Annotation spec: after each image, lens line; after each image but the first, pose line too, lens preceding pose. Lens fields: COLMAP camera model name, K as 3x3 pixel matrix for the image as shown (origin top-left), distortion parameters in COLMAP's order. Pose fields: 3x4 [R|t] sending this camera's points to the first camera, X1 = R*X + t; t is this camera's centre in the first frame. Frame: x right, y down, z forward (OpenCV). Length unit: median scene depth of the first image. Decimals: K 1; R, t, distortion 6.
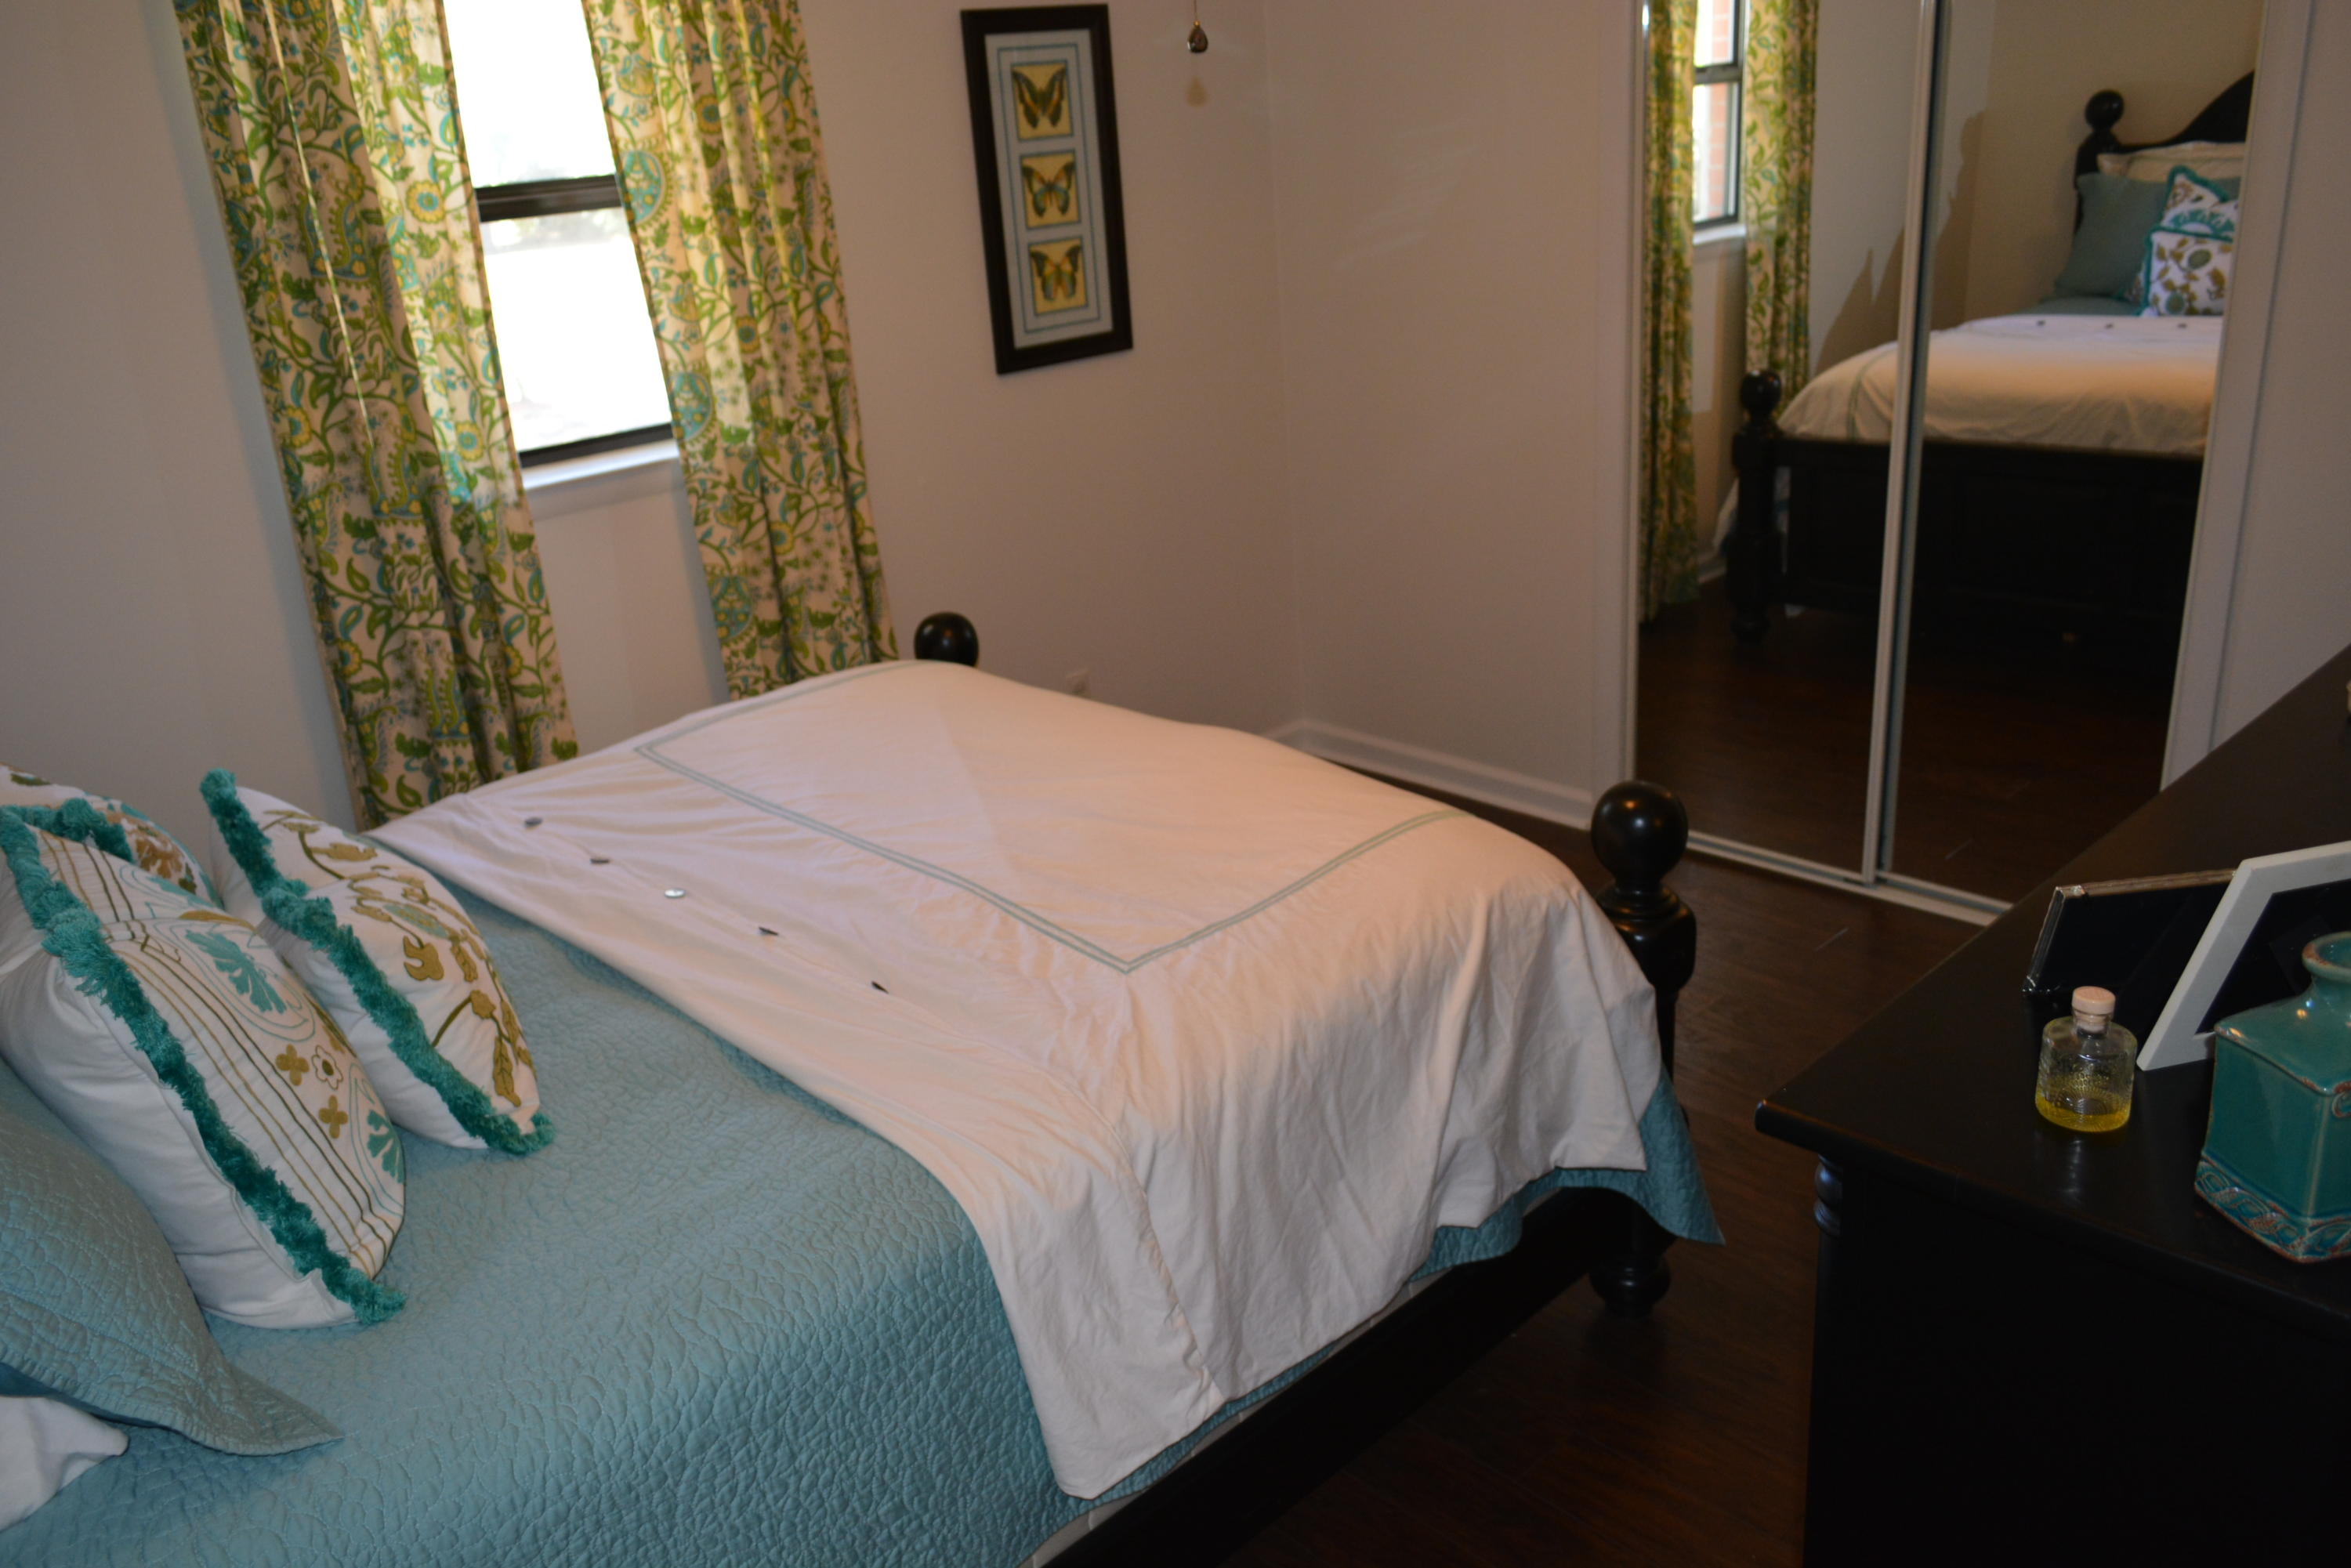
lens RADIAL K [[1832.8, 0, 1175.3], [0, 1832.8, 789.7], [0, 0, 1]] dist [-0.016445, 0.010758]
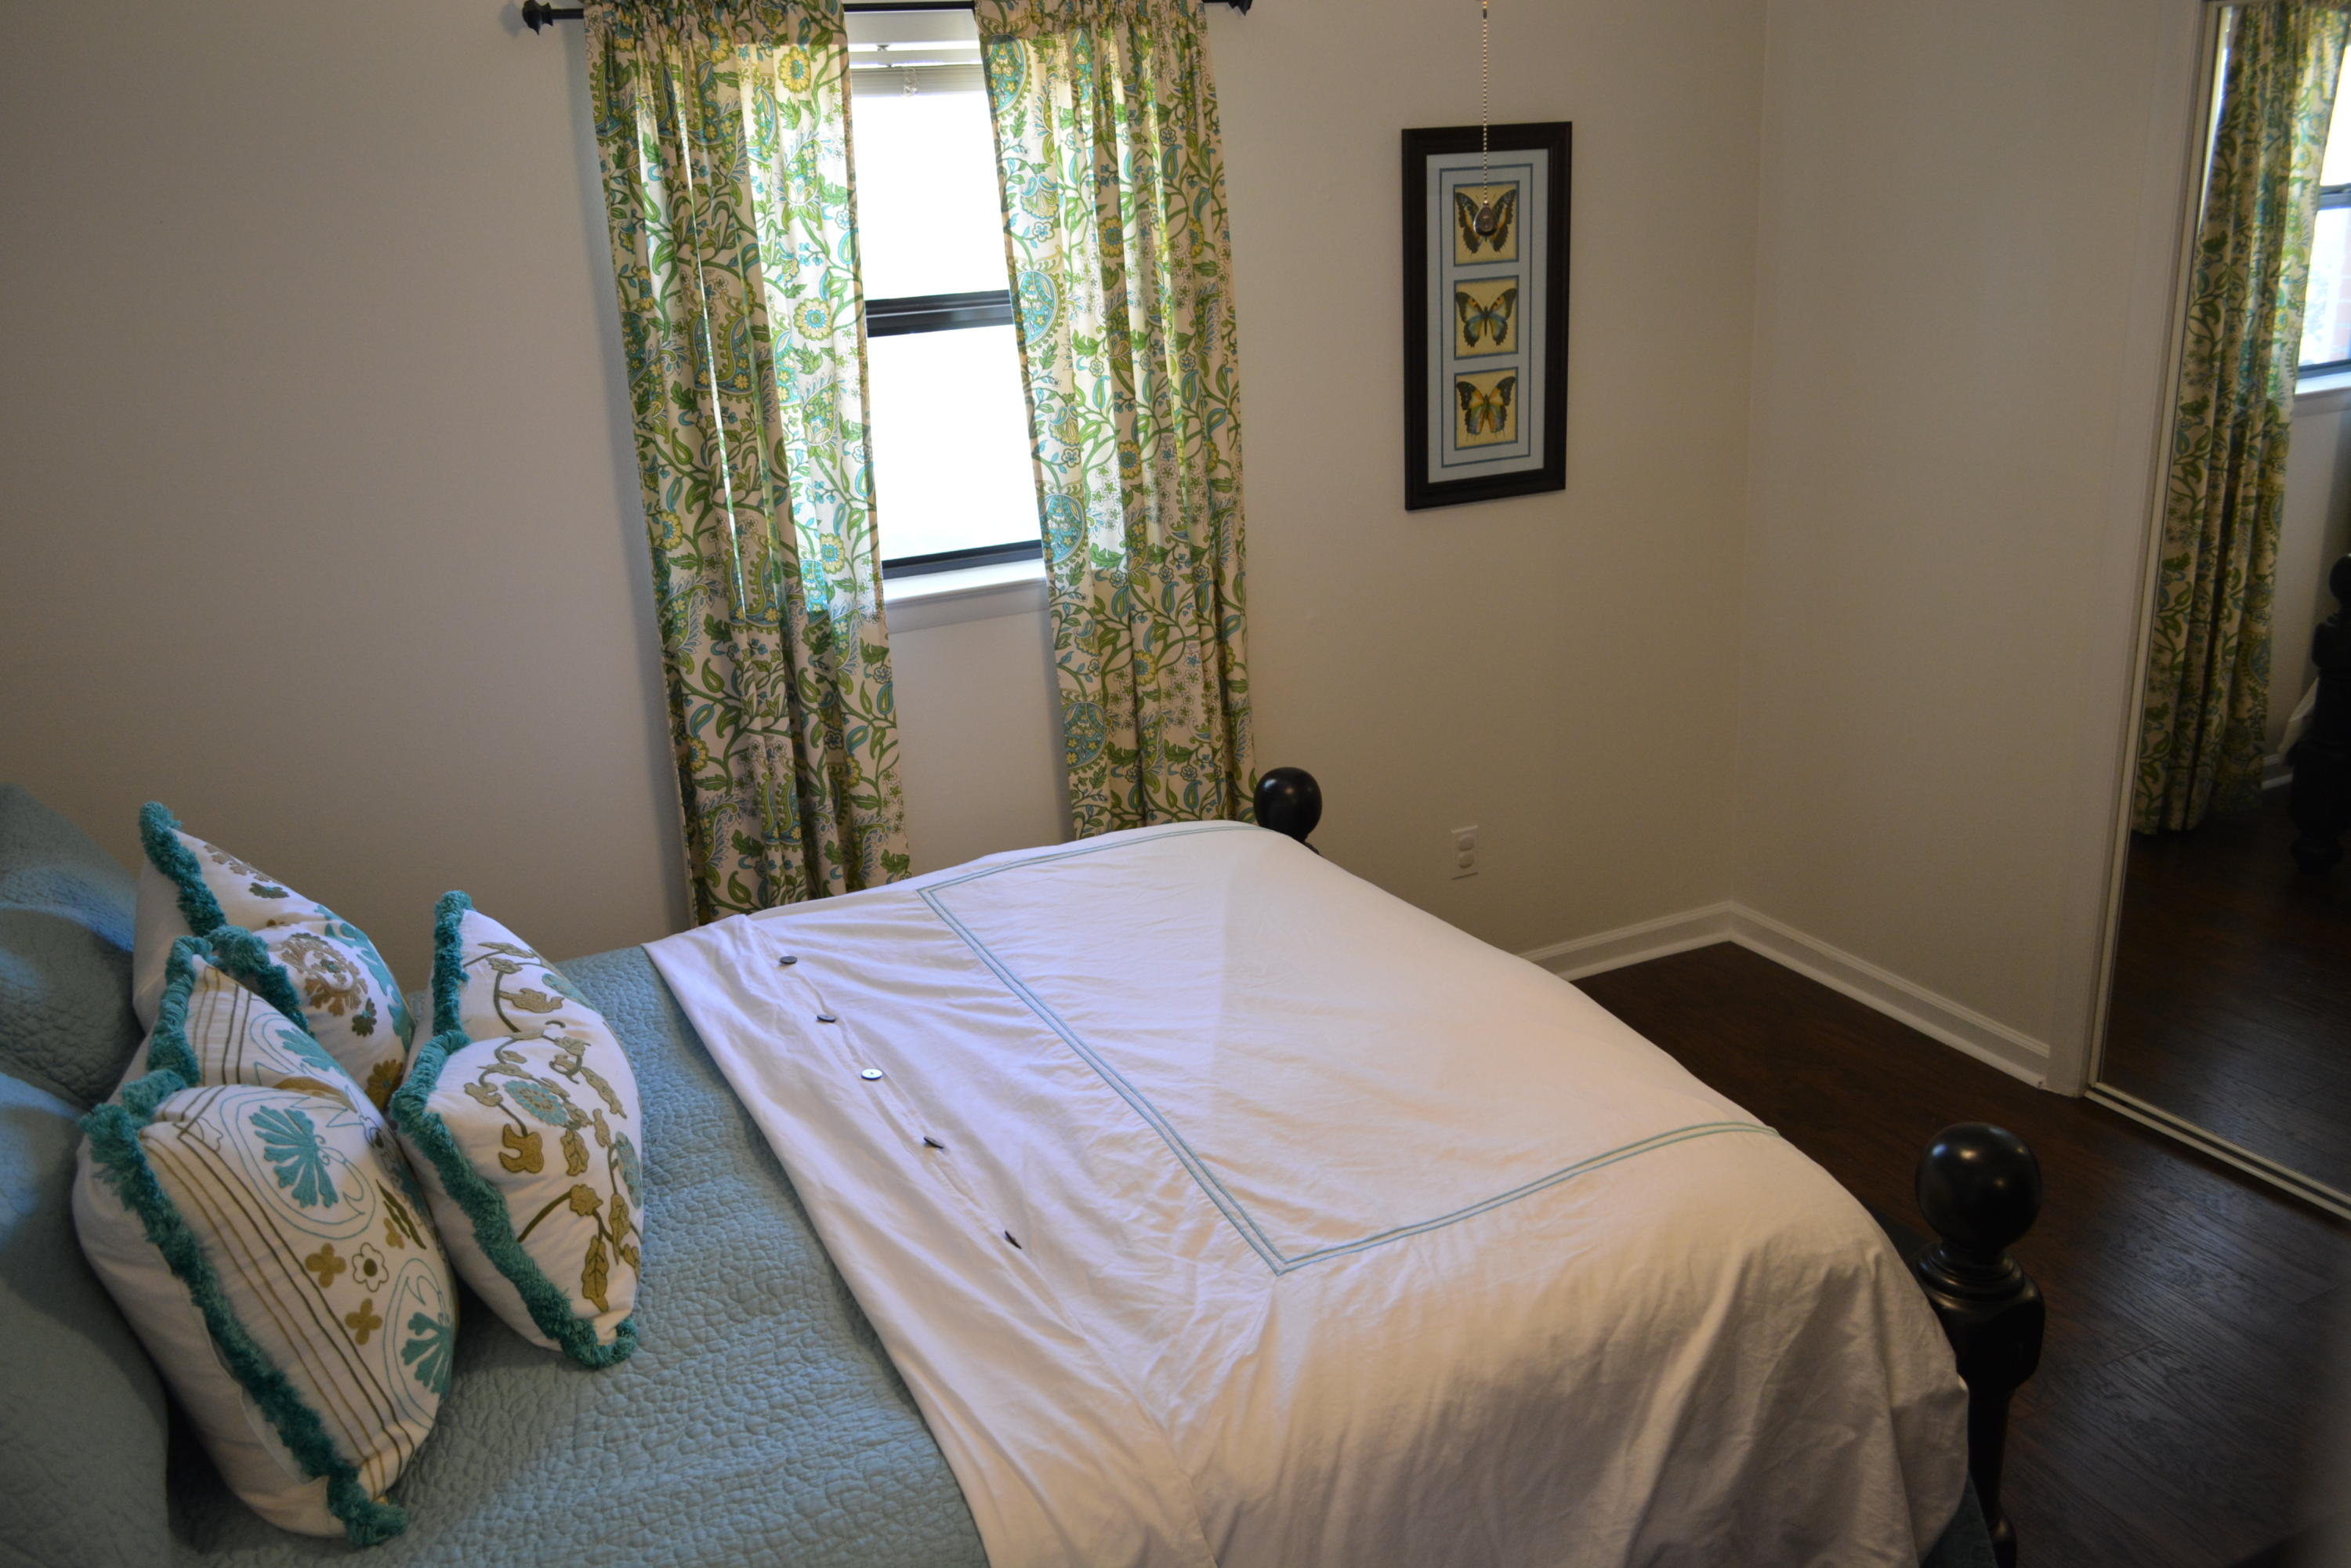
lens RADIAL K [[1832.8, 0, 1179.2], [0, 1832.8, 783.8], [0, 0, 1]] dist [-0.016445, 0.010758]
pose [[0.950310, 0.118677, -0.287797, 0.097651], [-0.127965, 0.991685, -0.013608, -0.073267], [0.283789, 0.049760, 0.957595, 0.092393]]
